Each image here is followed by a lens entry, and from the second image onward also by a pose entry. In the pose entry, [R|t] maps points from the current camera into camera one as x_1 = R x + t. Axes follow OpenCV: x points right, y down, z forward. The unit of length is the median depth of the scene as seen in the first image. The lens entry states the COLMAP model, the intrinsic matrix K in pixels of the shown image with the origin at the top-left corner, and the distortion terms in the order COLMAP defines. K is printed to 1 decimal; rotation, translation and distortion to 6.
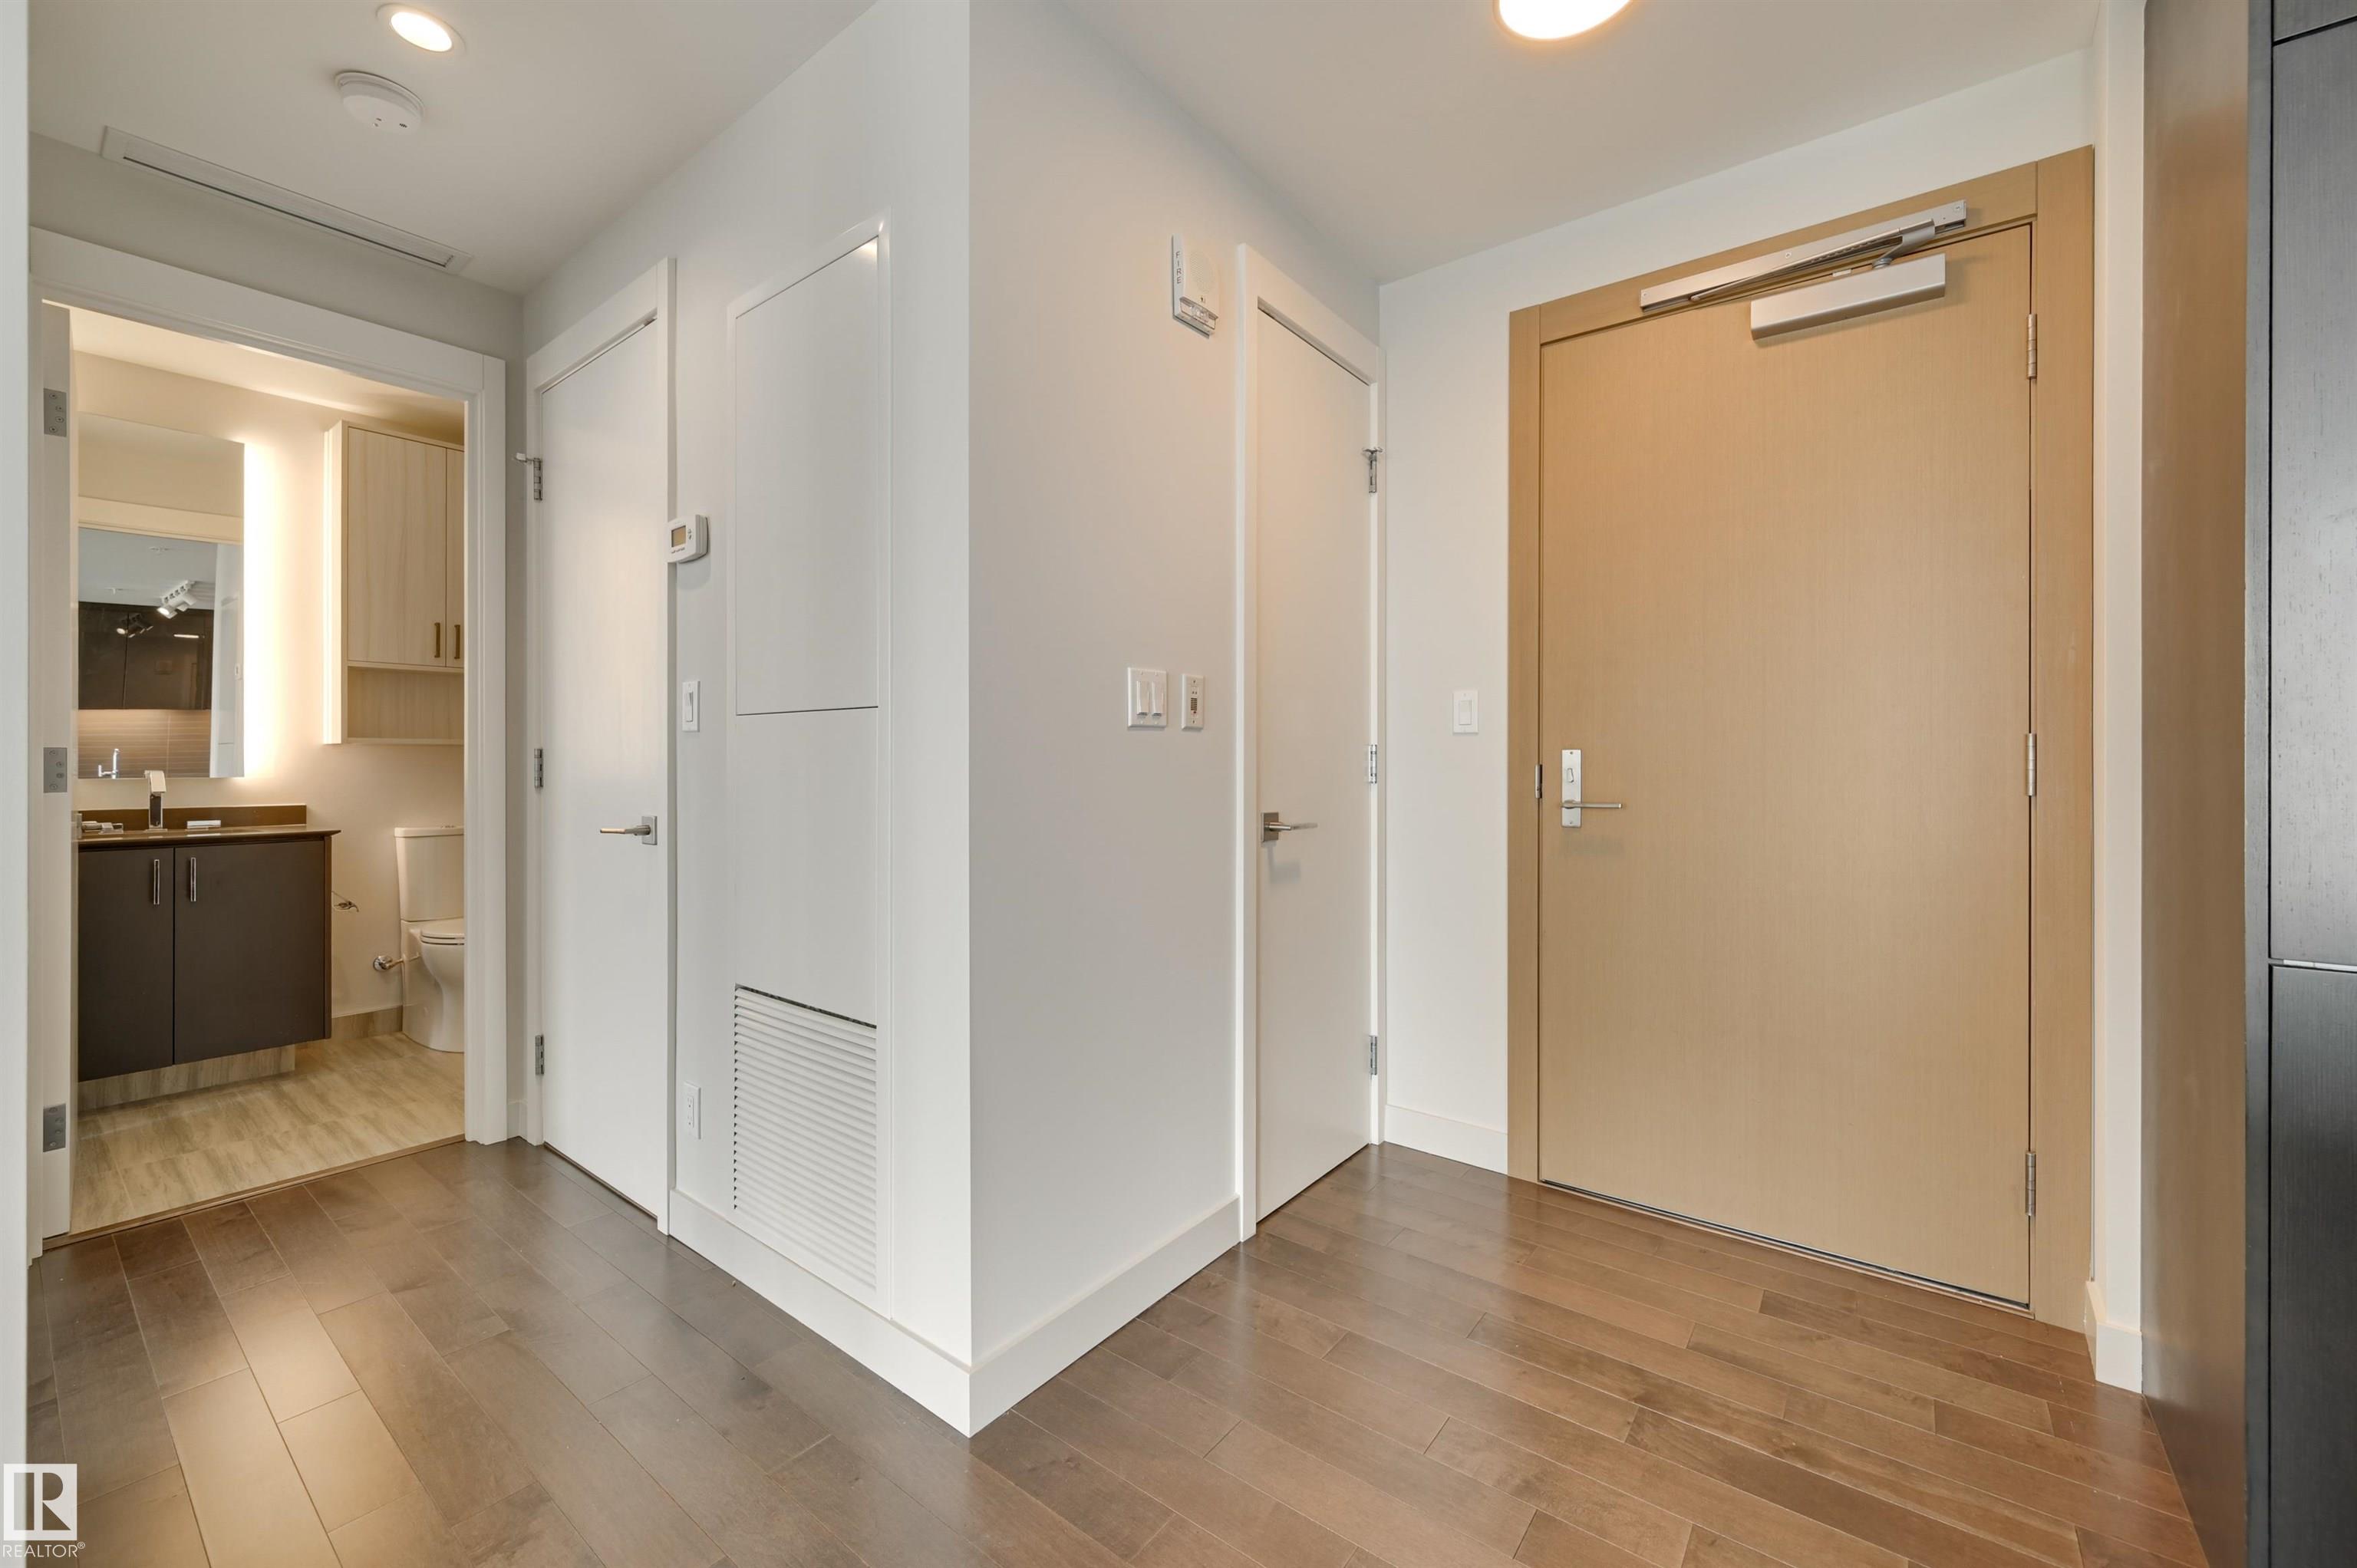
lens RADIAL K [[960.4, 0, 1149.6], [0, 960.4, 760.0], [0, 0, 1]] dist [0.009091, 0.000087]
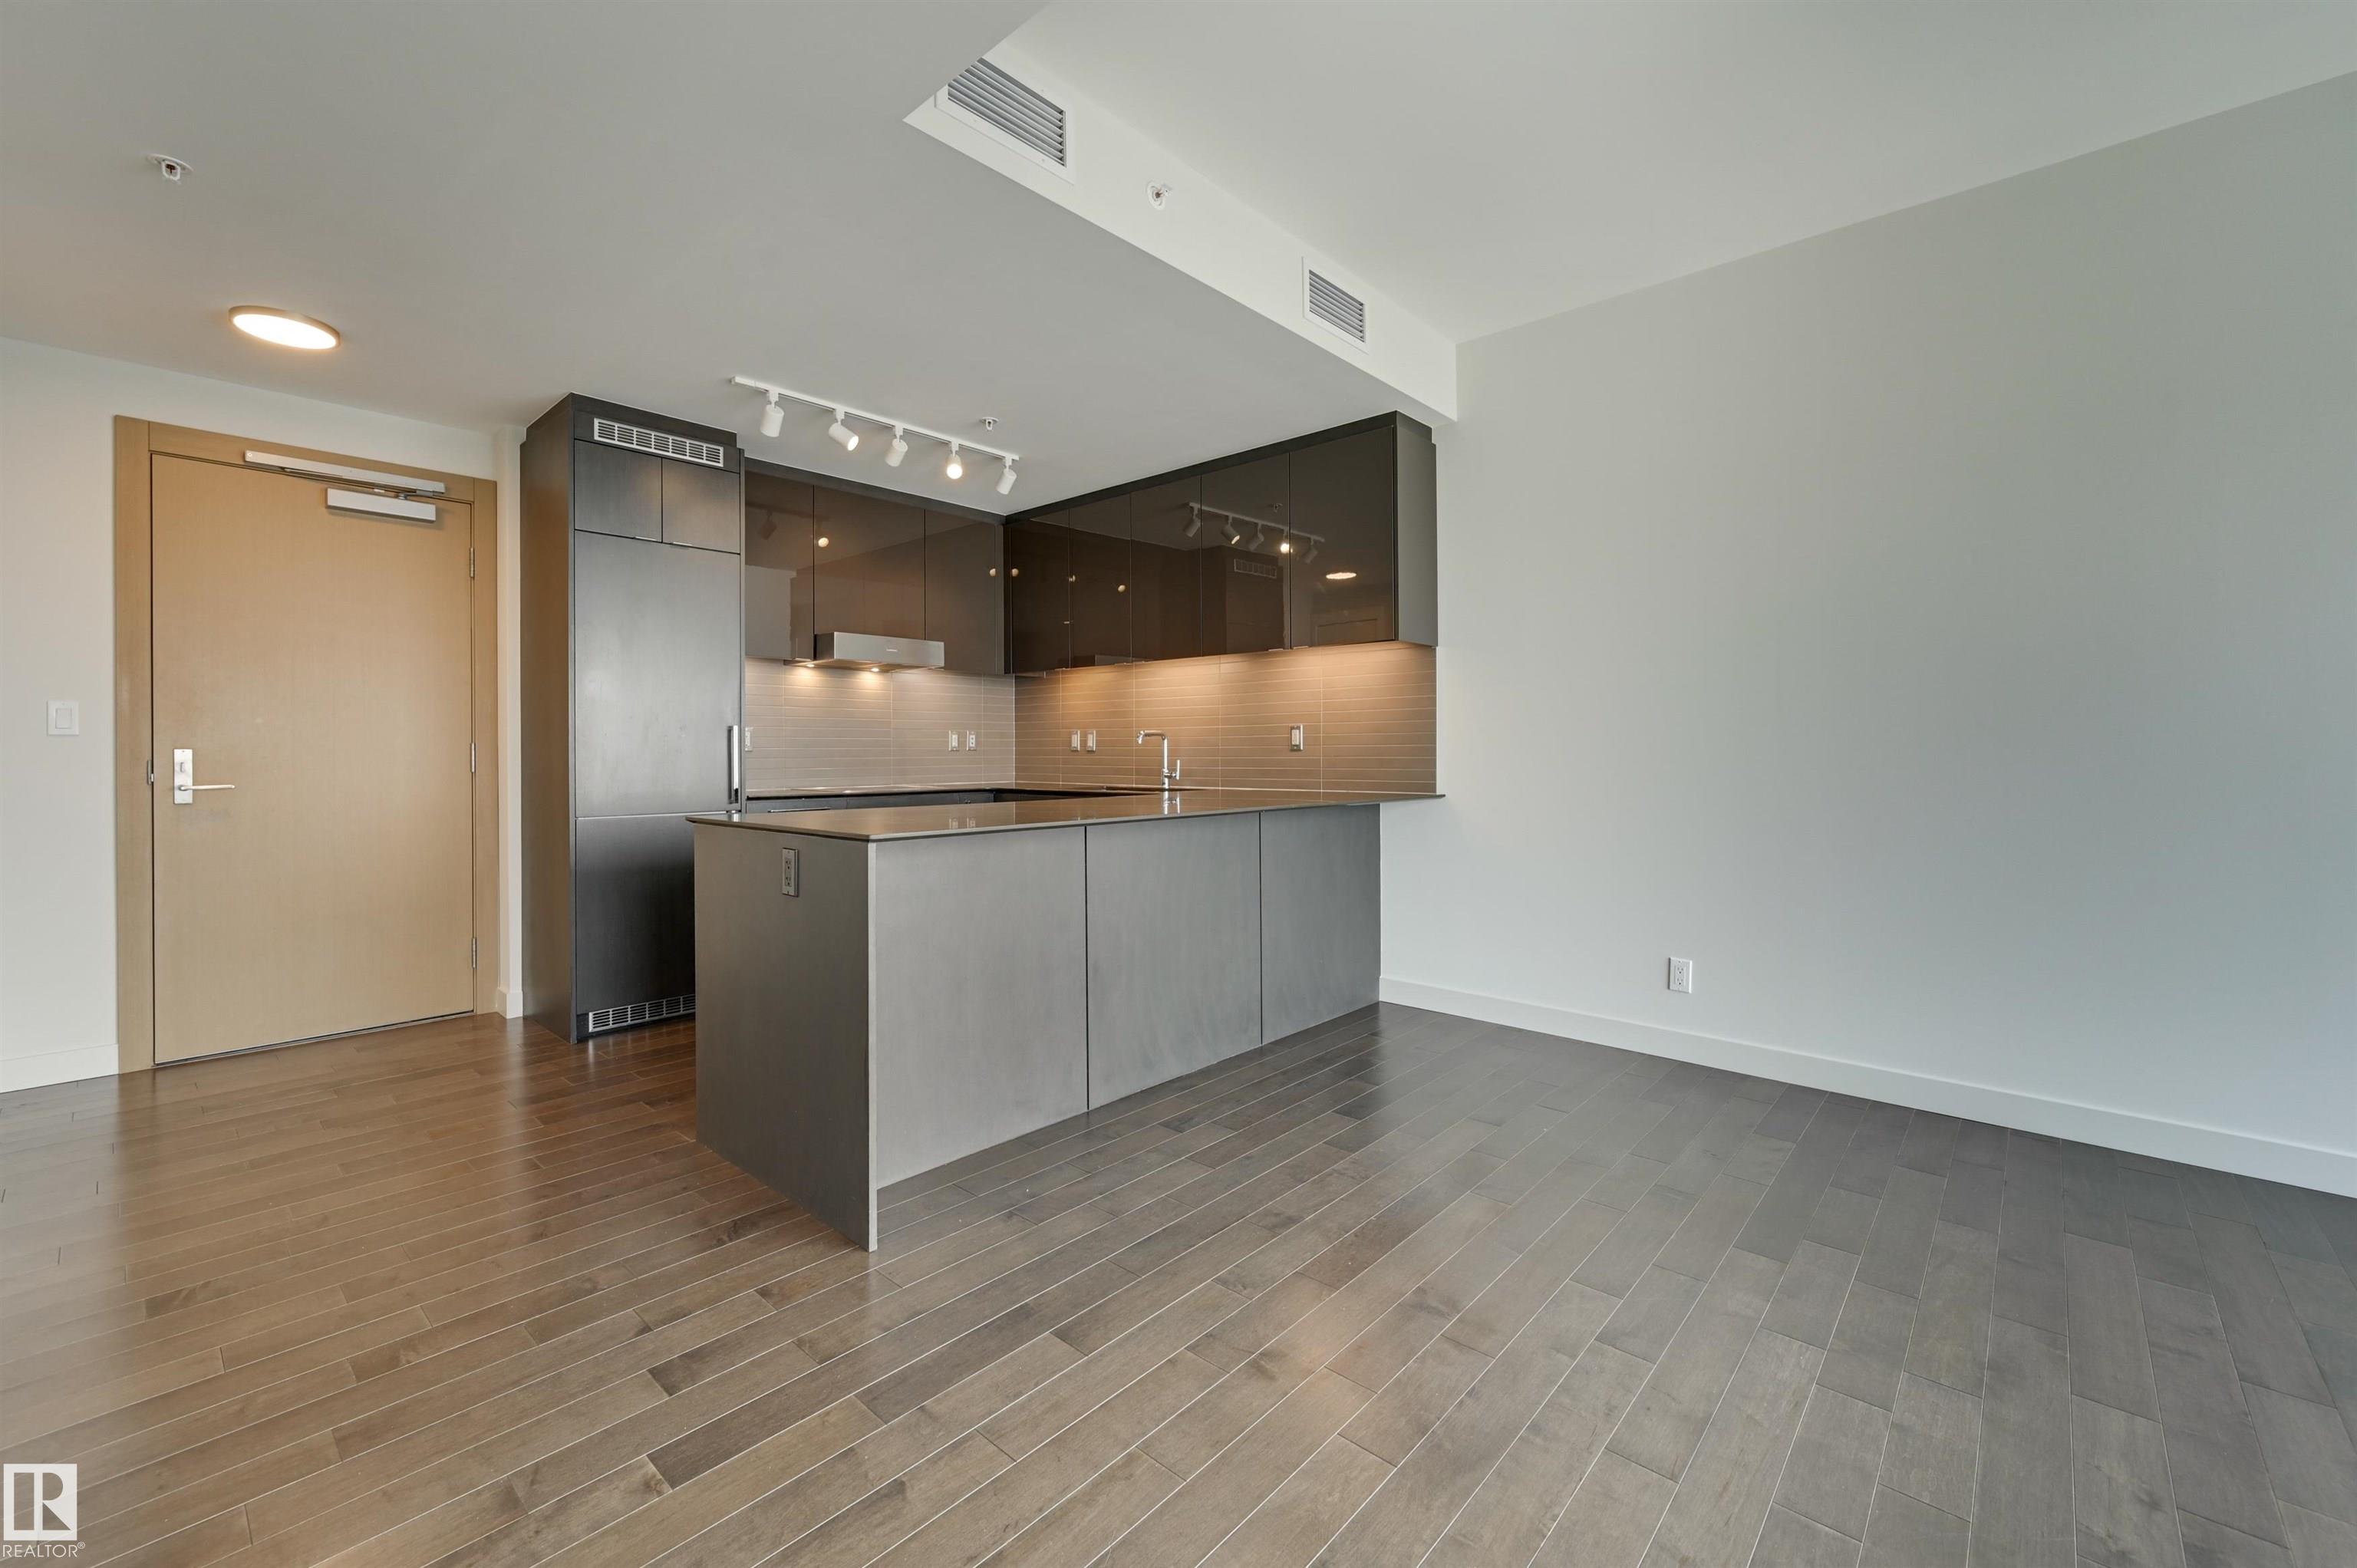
lens RADIAL K [[946.4, 0, 1186.2], [0, 946.4, 758.5], [0, 0, 1]] dist [0.000084, 0.000225]
pose [[0.064103, -0.007544, 0.997915, -0.898386], [0.005116, 0.999961, 0.007231, 0.000118], [-0.997930, 0.004642, 0.064139, -0.587176]]
